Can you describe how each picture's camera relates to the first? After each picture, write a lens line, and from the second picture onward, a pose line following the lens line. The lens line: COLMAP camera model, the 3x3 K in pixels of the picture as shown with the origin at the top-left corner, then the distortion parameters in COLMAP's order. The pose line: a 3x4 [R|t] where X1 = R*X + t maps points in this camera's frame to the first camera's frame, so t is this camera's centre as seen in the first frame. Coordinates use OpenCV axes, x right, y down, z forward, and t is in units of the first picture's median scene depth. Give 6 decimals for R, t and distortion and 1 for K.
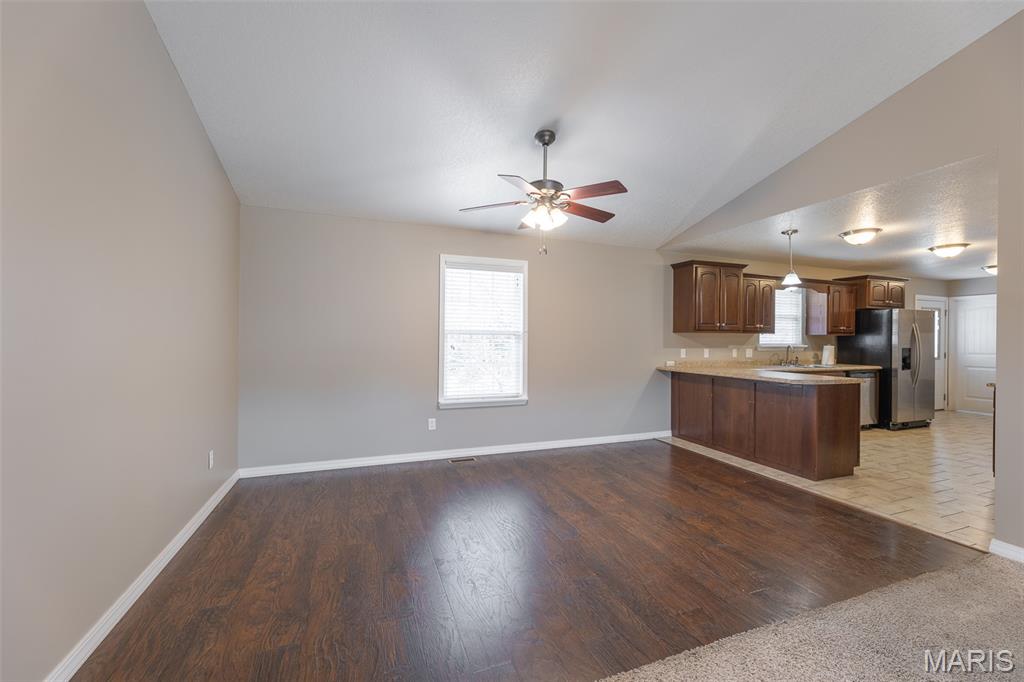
lens RADIAL K [[408.4, 0, 507.3], [0, 408.4, 334.9], [0, 0, 1]] dist [0.001256, -0.000586]
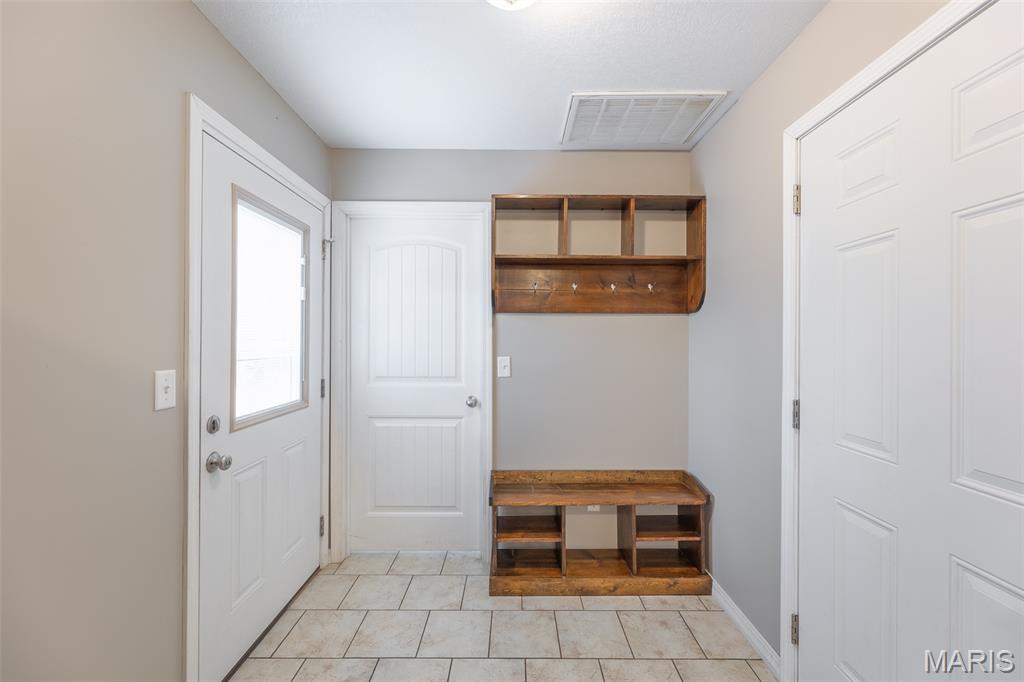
lens RADIAL K [[408.4, 0, 512.5], [0, 408.4, 335.4], [0, 0, 1]] dist [0.001256, -0.000586]
pose [[0.357325, -0.008445, 0.933942, 1.102591], [-0.004874, 0.999929, 0.010906, 0.008039], [-0.933967, -0.008449, 0.357259, 0.999632]]
